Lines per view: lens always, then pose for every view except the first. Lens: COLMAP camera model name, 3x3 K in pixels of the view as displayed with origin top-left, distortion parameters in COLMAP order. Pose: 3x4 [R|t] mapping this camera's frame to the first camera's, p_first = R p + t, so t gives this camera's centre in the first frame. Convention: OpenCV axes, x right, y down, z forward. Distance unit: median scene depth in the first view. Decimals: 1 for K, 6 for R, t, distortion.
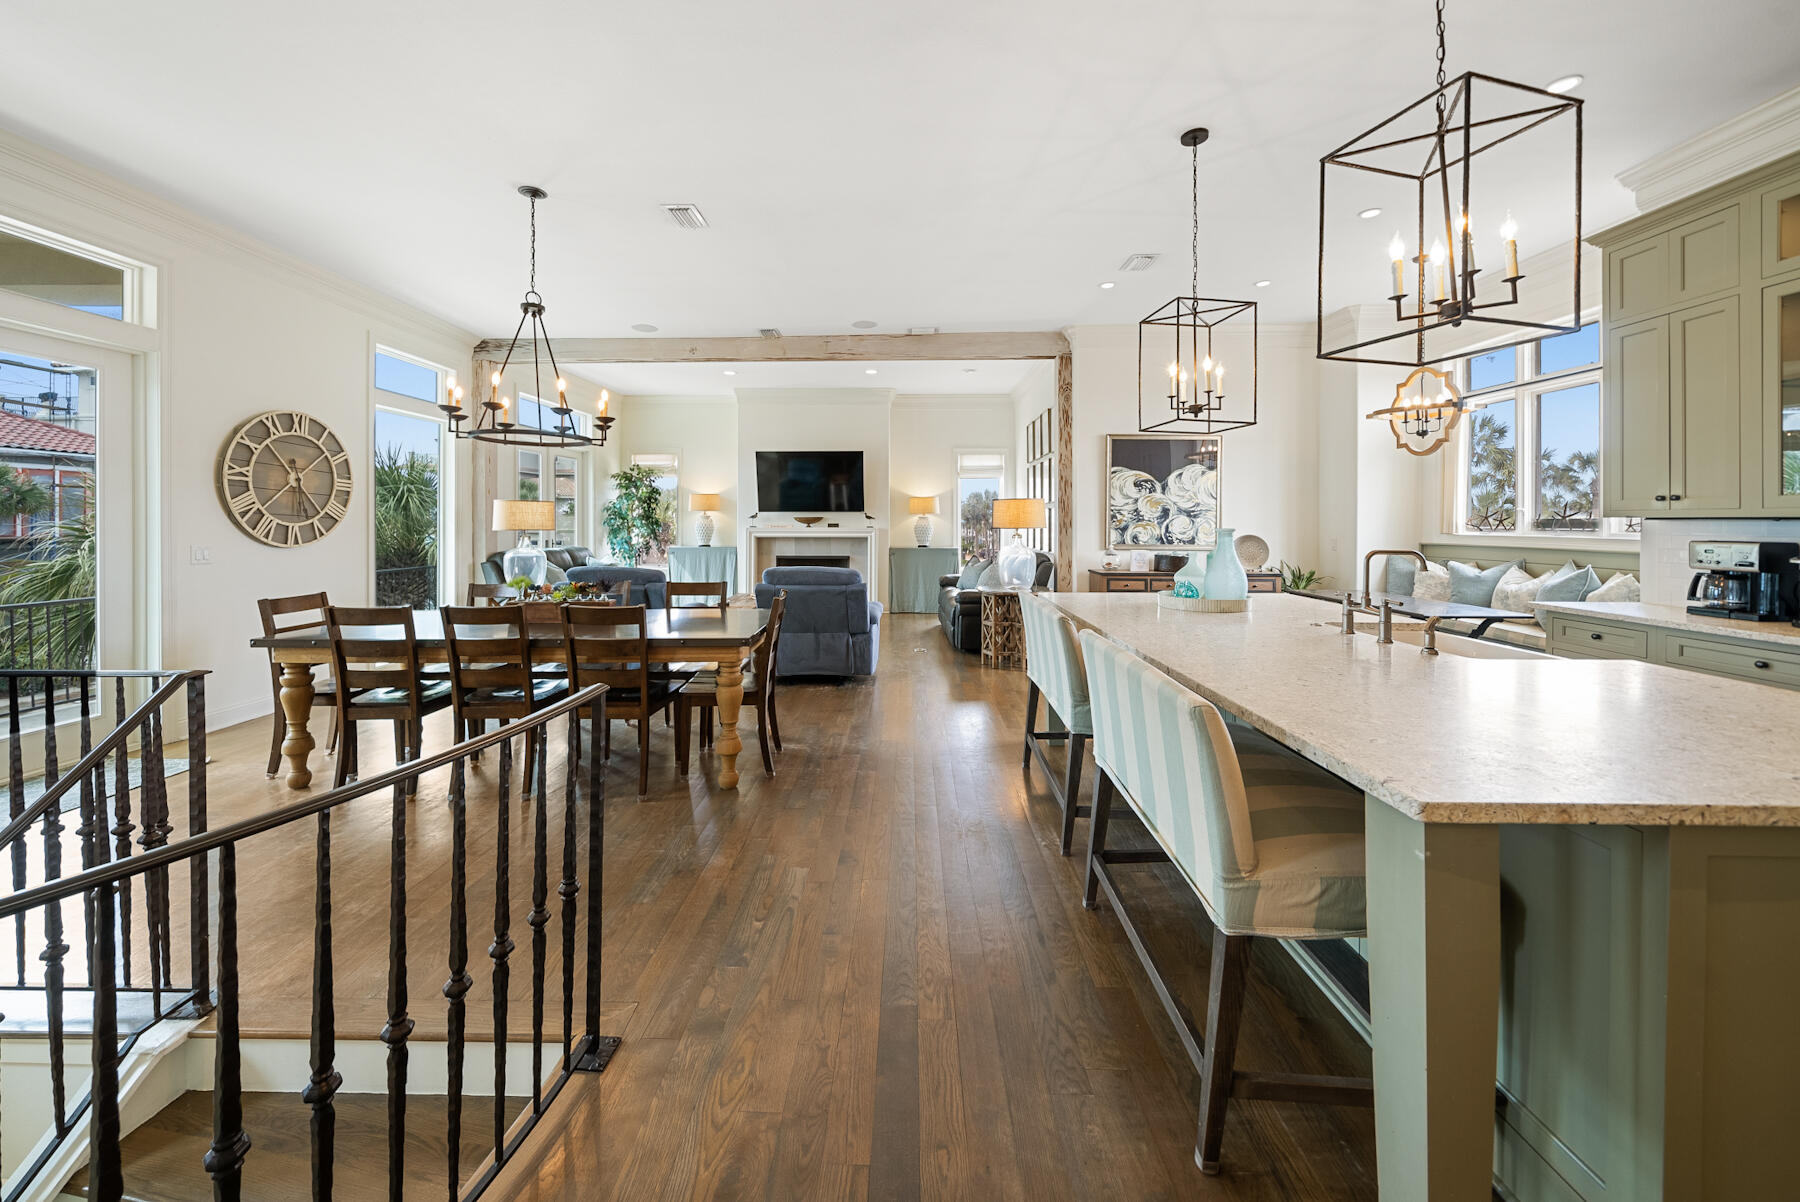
lens RADIAL K [[644.6, 0, 900.7], [0, 644.6, 523.6], [0, 0, 1]] dist [-0.001333, -0.000314]
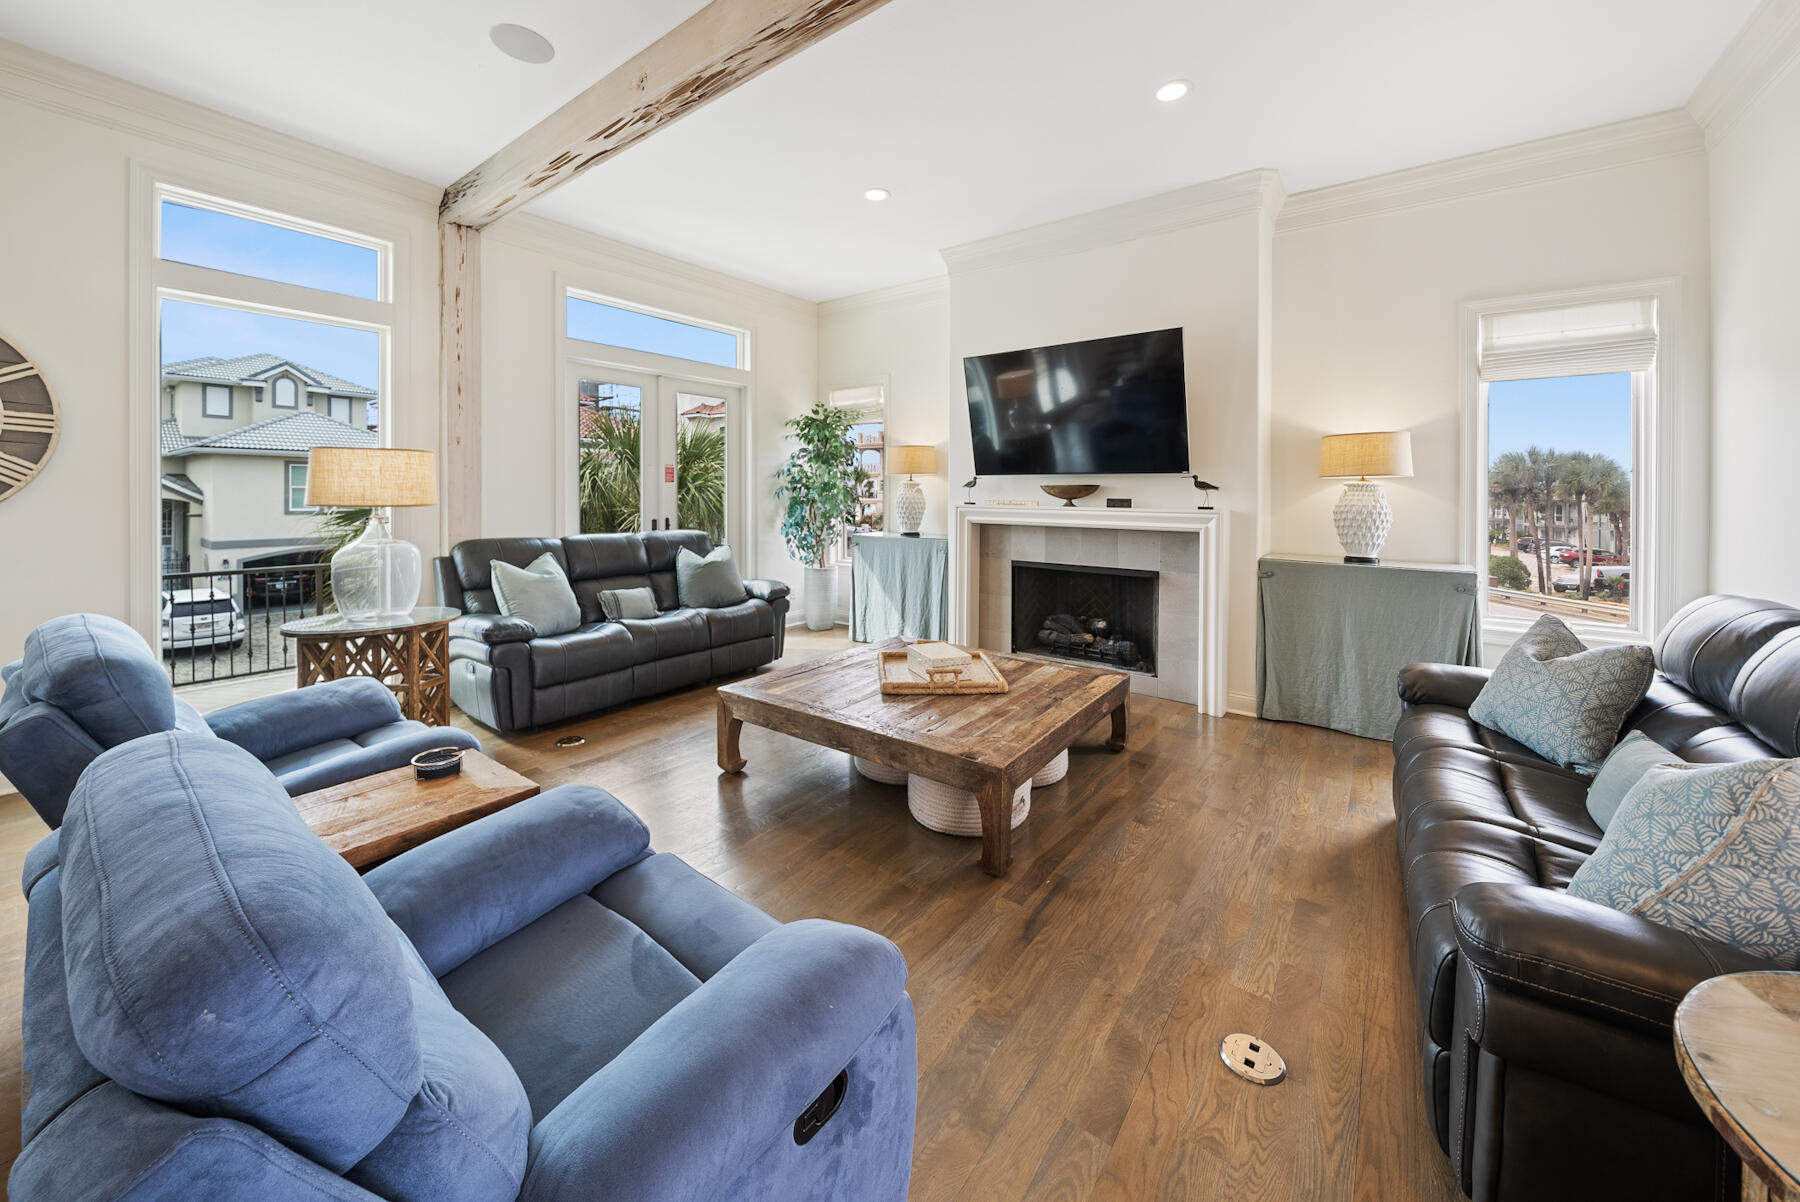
lens RADIAL K [[664.9, 0, 902.7], [0, 664.9, 492.4], [0, 0, 1]] dist [-0.002929, -0.000146]
pose [[0.810951, 0.004853, -0.585095, 0.084005], [-0.008805, 0.999954, -0.003911, -0.003167], [0.585048, 0.008323, 0.810956, 0.943967]]
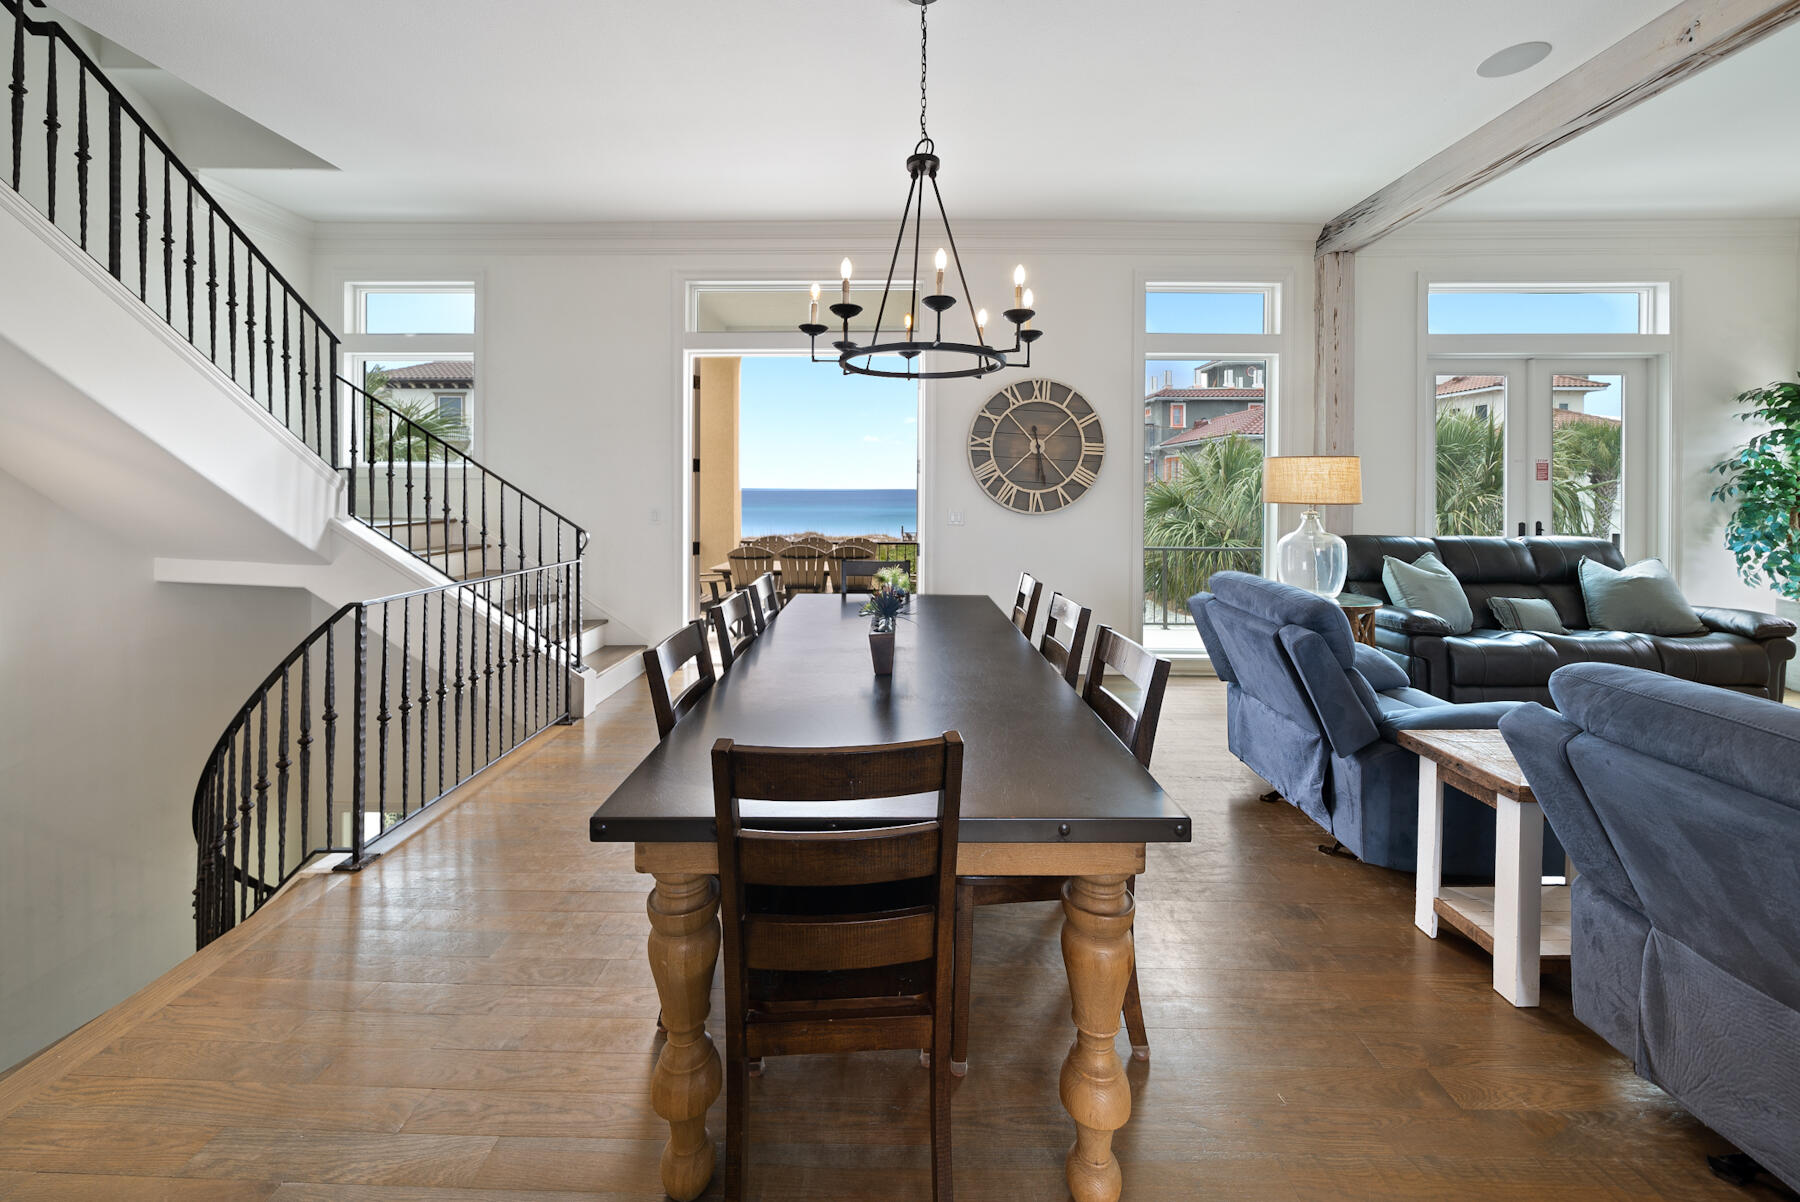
lens RADIAL K [[664.5, 0, 887.7], [0, 664.5, 488.4], [0, 0, 1]] dist [-0.000851, -0.002339]
pose [[-0.006097, 0.000650, -0.999981, 0.076707], [-0.008025, 0.999968, 0.000699, -0.002368], [0.999949, 0.008029, -0.006091, 0.683257]]
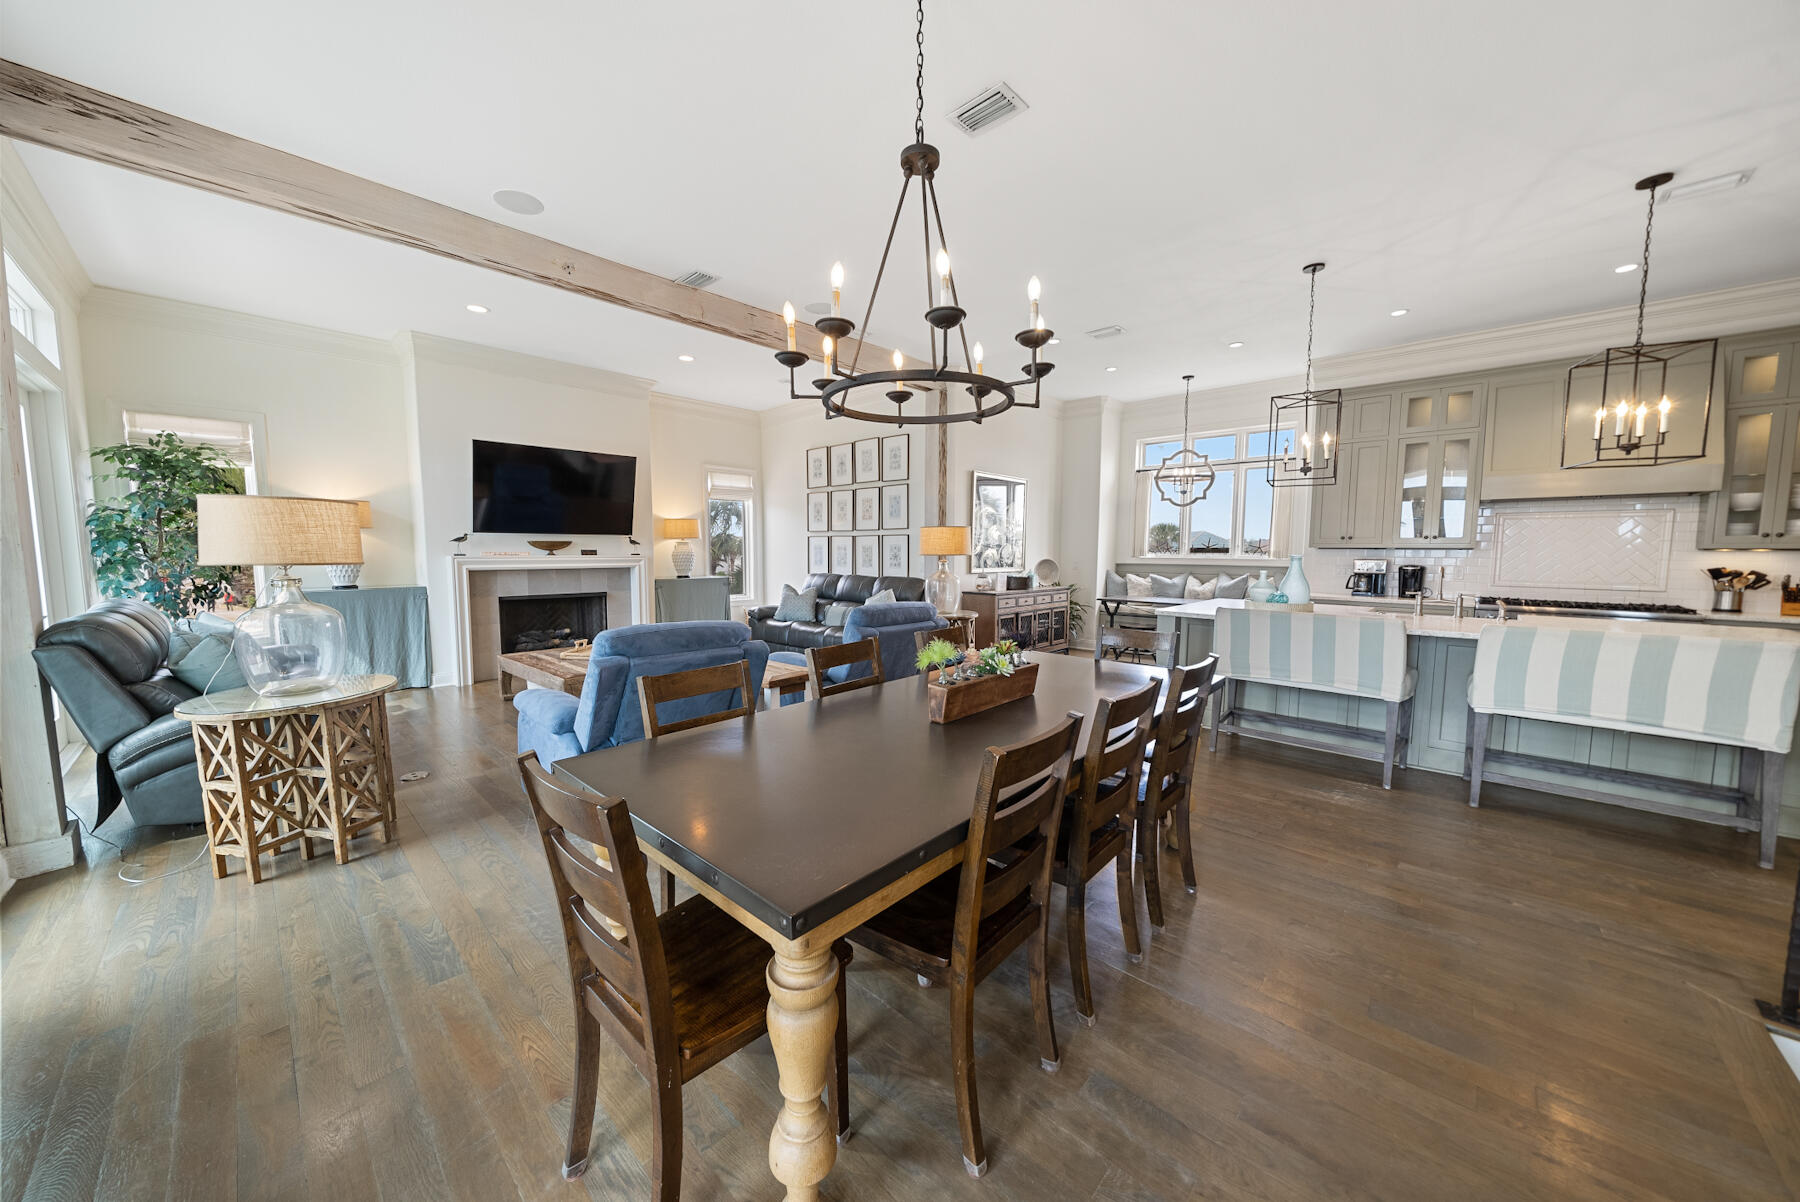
lens RADIAL K [[610.4, 0, 887.2], [0, 610.4, 602.7], [0, 0, 1]] dist [-0.006753, -0.000014]
pose [[0.678112, -0.063613, 0.732200, -0.705558], [-0.000359, 0.996218, 0.086884, -0.001700], [-0.734959, -0.059180, 0.675525, 0.460875]]
